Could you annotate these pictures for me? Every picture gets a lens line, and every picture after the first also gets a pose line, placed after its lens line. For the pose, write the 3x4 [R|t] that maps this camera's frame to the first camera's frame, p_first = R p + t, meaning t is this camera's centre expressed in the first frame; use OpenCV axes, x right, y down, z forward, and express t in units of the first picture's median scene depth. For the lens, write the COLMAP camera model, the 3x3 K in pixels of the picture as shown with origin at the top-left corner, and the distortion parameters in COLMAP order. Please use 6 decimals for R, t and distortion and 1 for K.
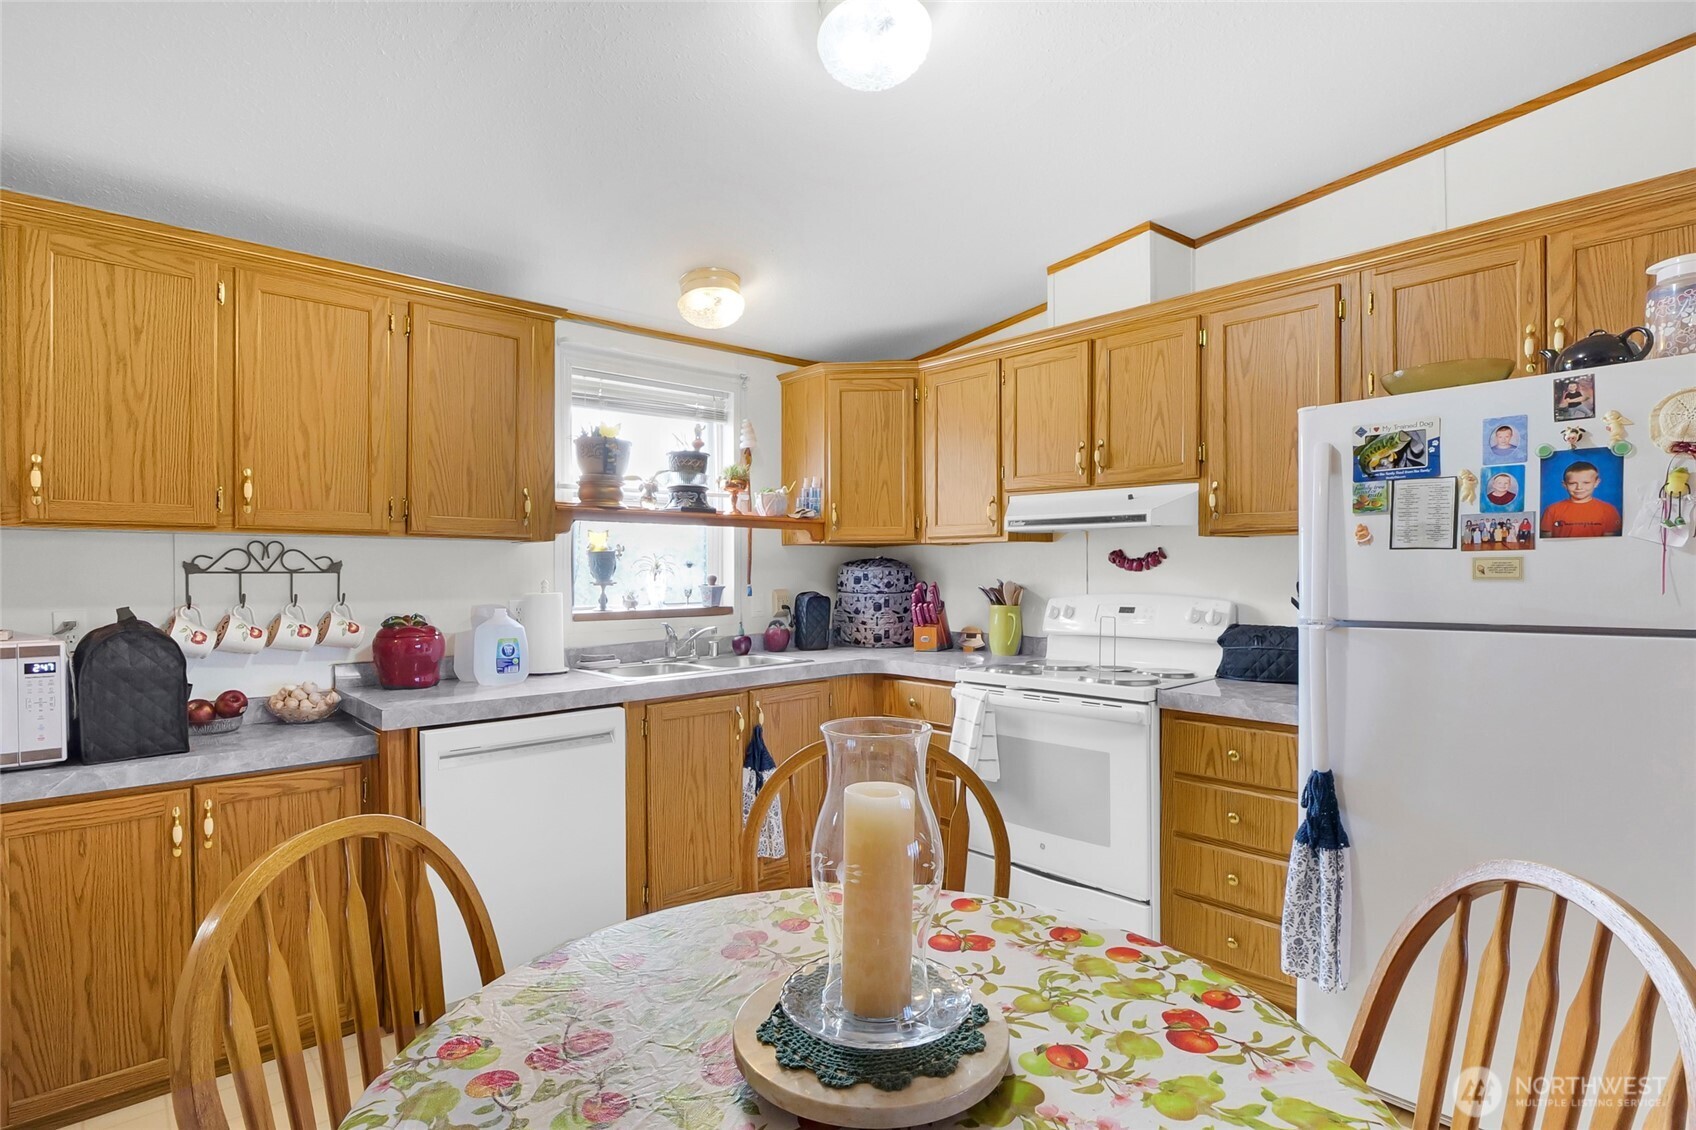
lens RADIAL K [[827.5, 0, 841.4], [0, 827.5, 581.3], [0, 0, 1]] dist [-0.015630, 0.000678]
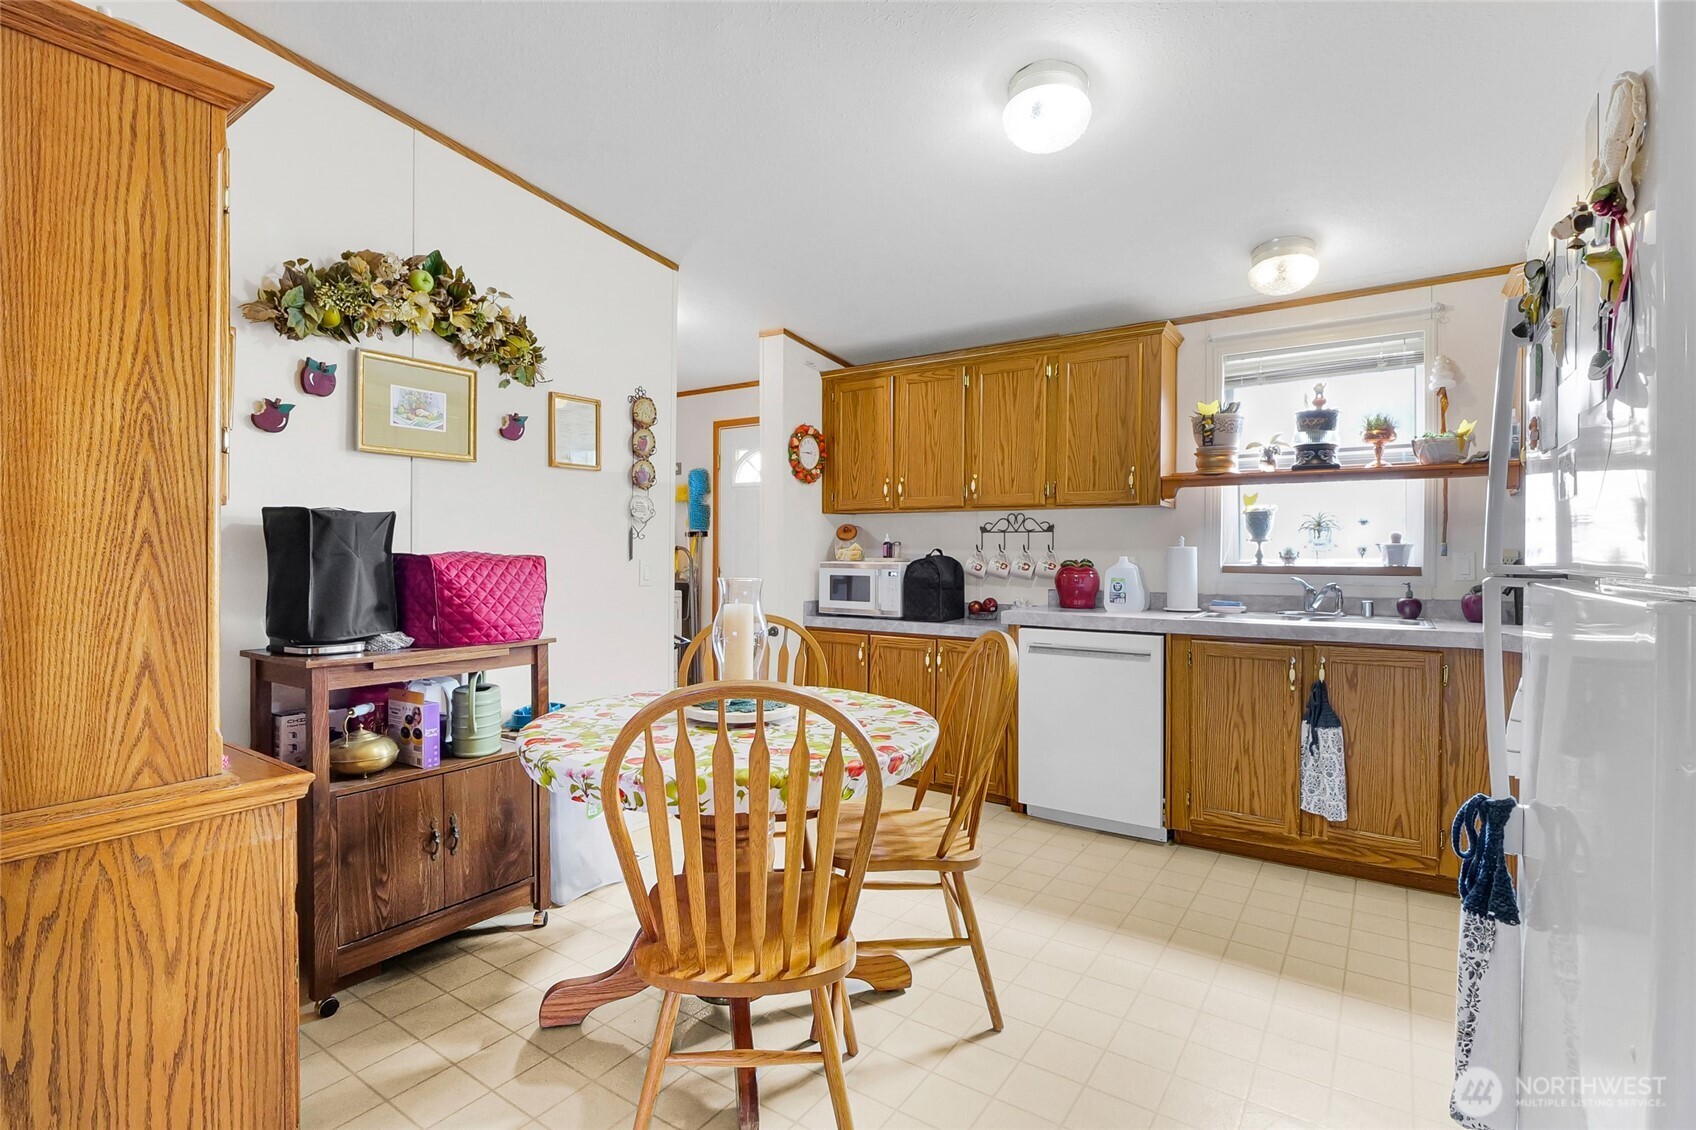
lens RADIAL K [[798.6, 0, 839.6], [0, 798.6, 549.4], [0, 0, 1]] dist [-0.016515, 0.000993]
pose [[0.227004, 0.003618, -0.973887, 0.771051], [-0.014852, 0.999890, 0.000253, 0.028249], [0.973781, 0.014407, 0.227033, 0.251155]]
